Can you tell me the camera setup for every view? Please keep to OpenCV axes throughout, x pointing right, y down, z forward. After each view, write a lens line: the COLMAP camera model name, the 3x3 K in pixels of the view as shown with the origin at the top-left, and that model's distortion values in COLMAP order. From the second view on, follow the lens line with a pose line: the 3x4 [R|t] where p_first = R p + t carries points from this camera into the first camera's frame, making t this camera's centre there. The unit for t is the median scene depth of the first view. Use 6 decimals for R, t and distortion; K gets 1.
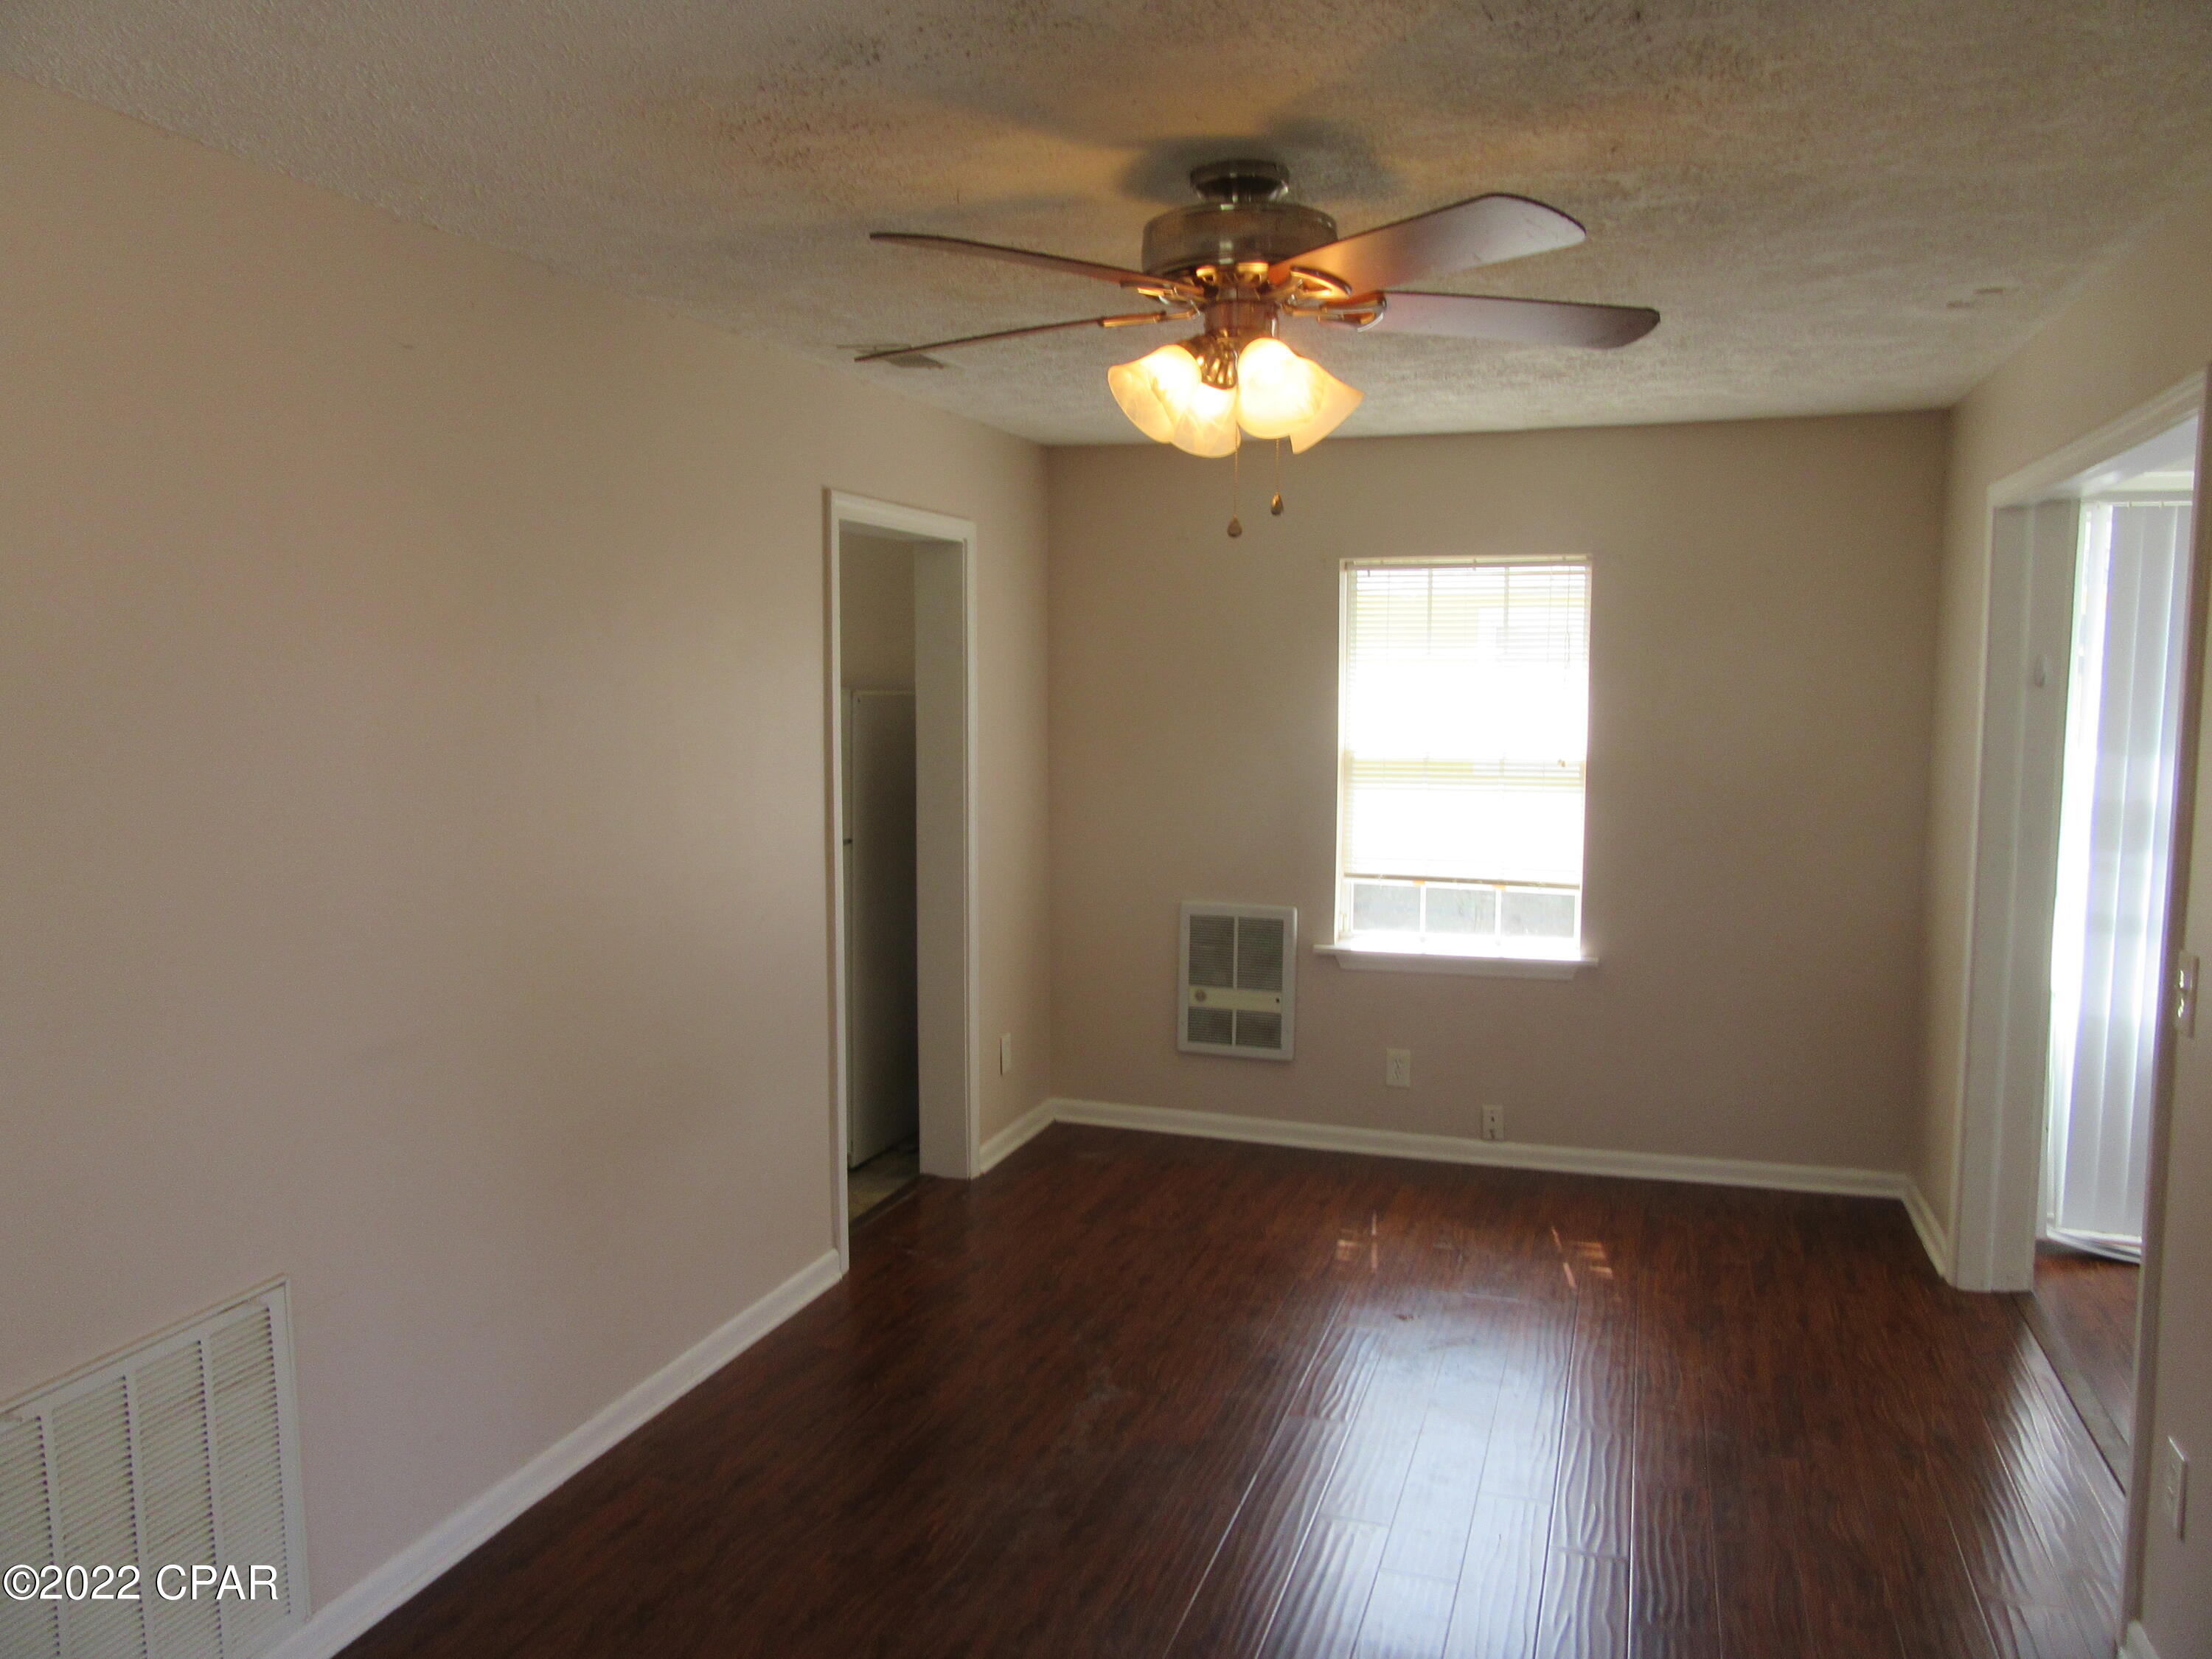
lens RADIAL K [[1627.7, 0, 1105.2], [0, 1627.7, 835.9], [0, 0, 1]] dist [-0.009110, 0.004164]
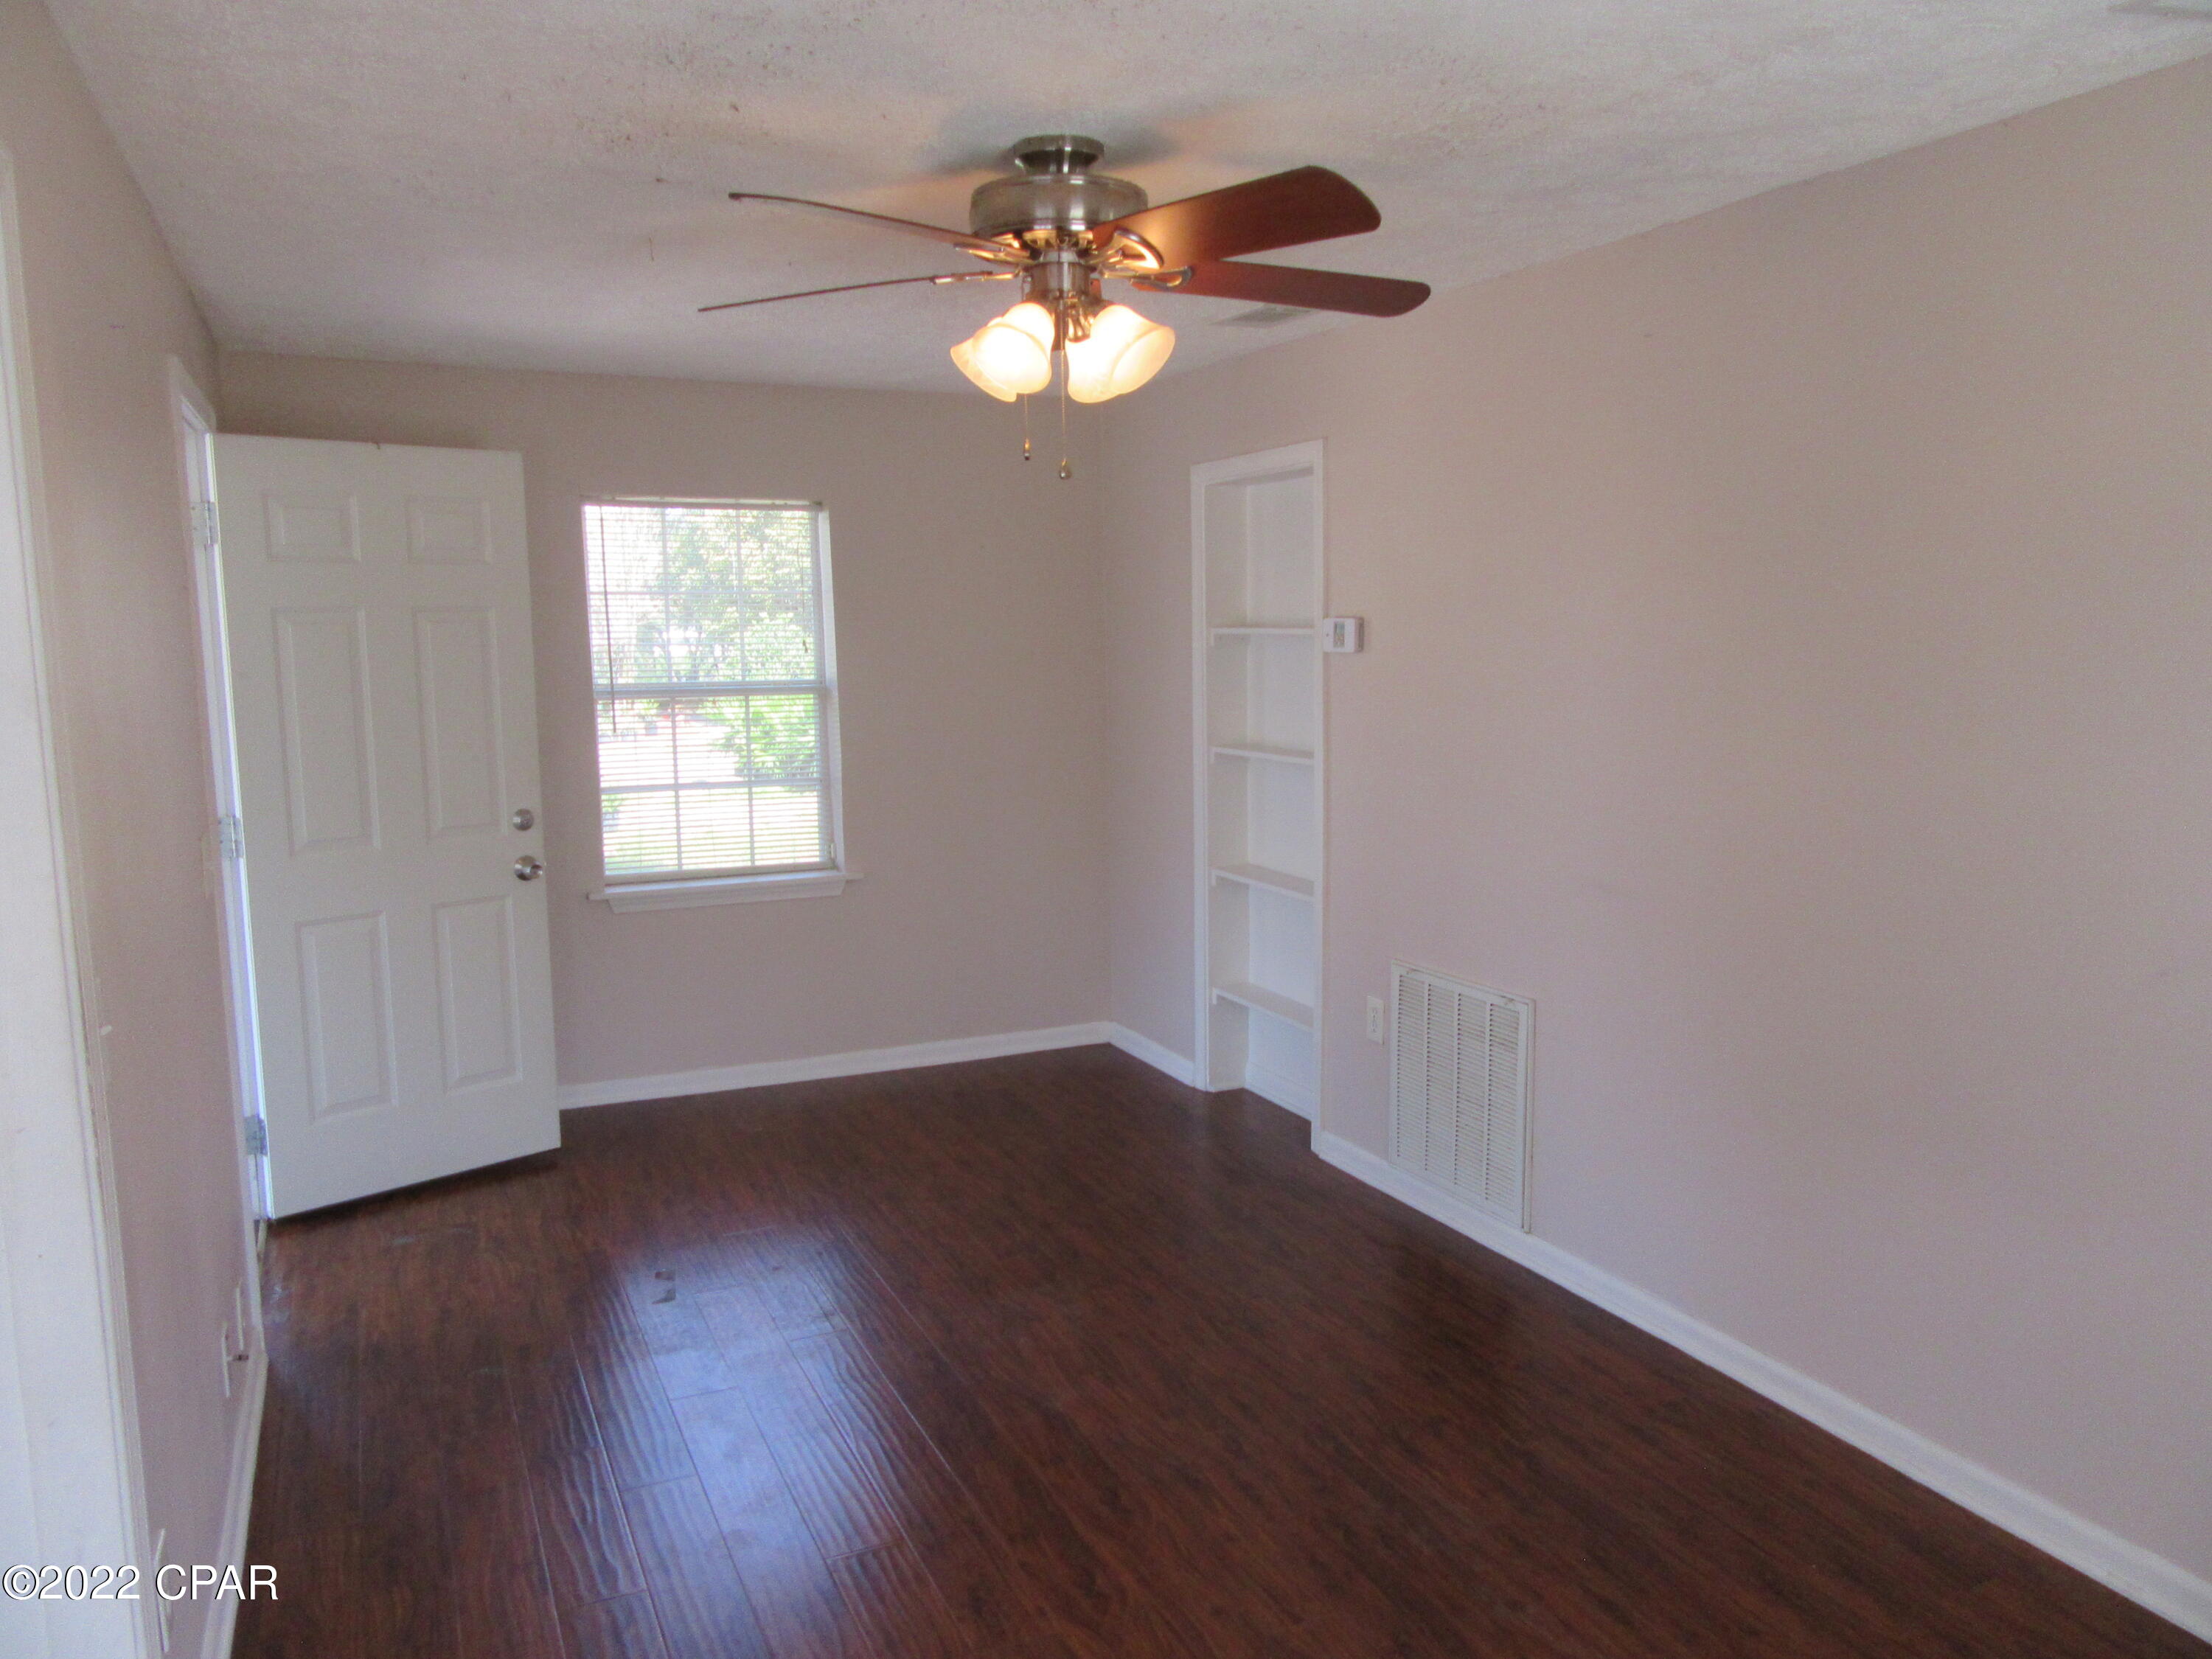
lens RADIAL K [[1627.7, 0, 1105.2], [0, 1627.7, 835.9], [0, 0, 1]] dist [-0.009110, 0.004164]
pose [[-0.728160, 0.089133, -0.679587, 0.447698], [-0.065869, 0.977819, 0.198824, -0.090111], [0.682234, 0.189540, -0.706138, 0.962530]]
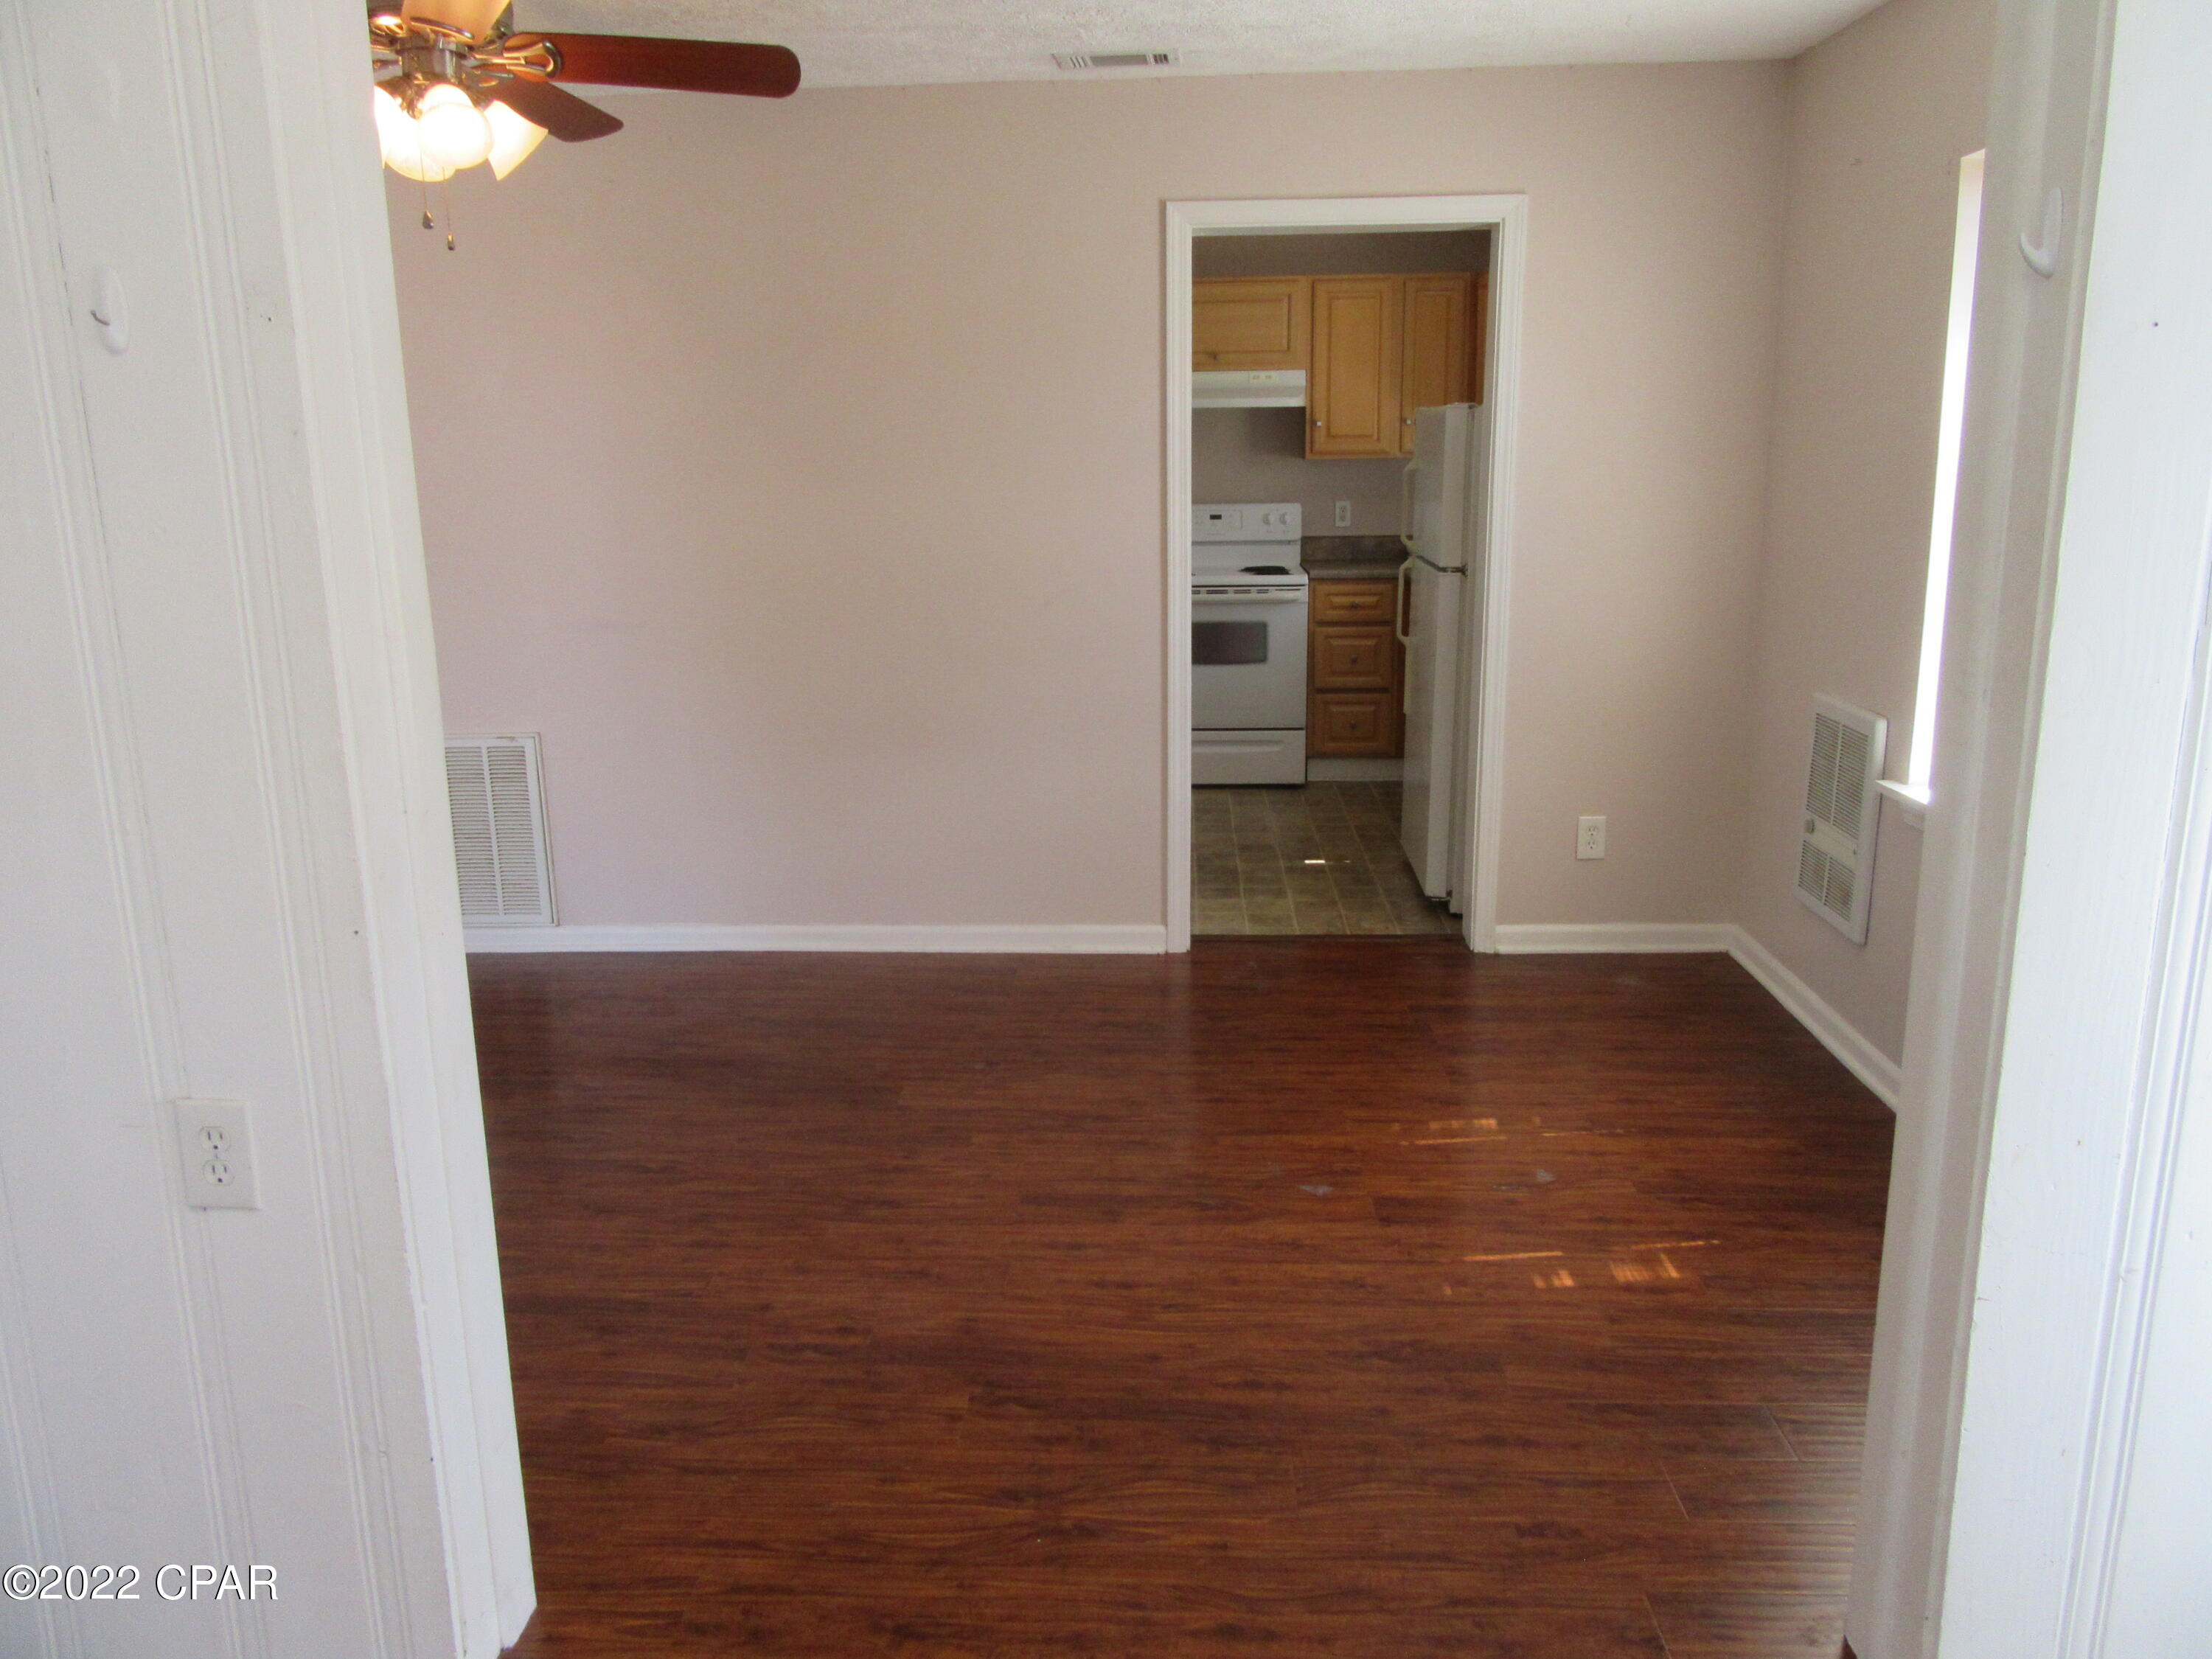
lens RADIAL K [[1627.7, 0, 1105.2], [0, 1627.7, 835.9], [0, 0, 1]] dist [-0.009110, 0.004164]
pose [[0.263862, 0.209879, -0.941450, 0.777167], [-0.076051, 0.977528, 0.196607, -0.017781], [0.961558, 0.019721, 0.273894, 0.602857]]
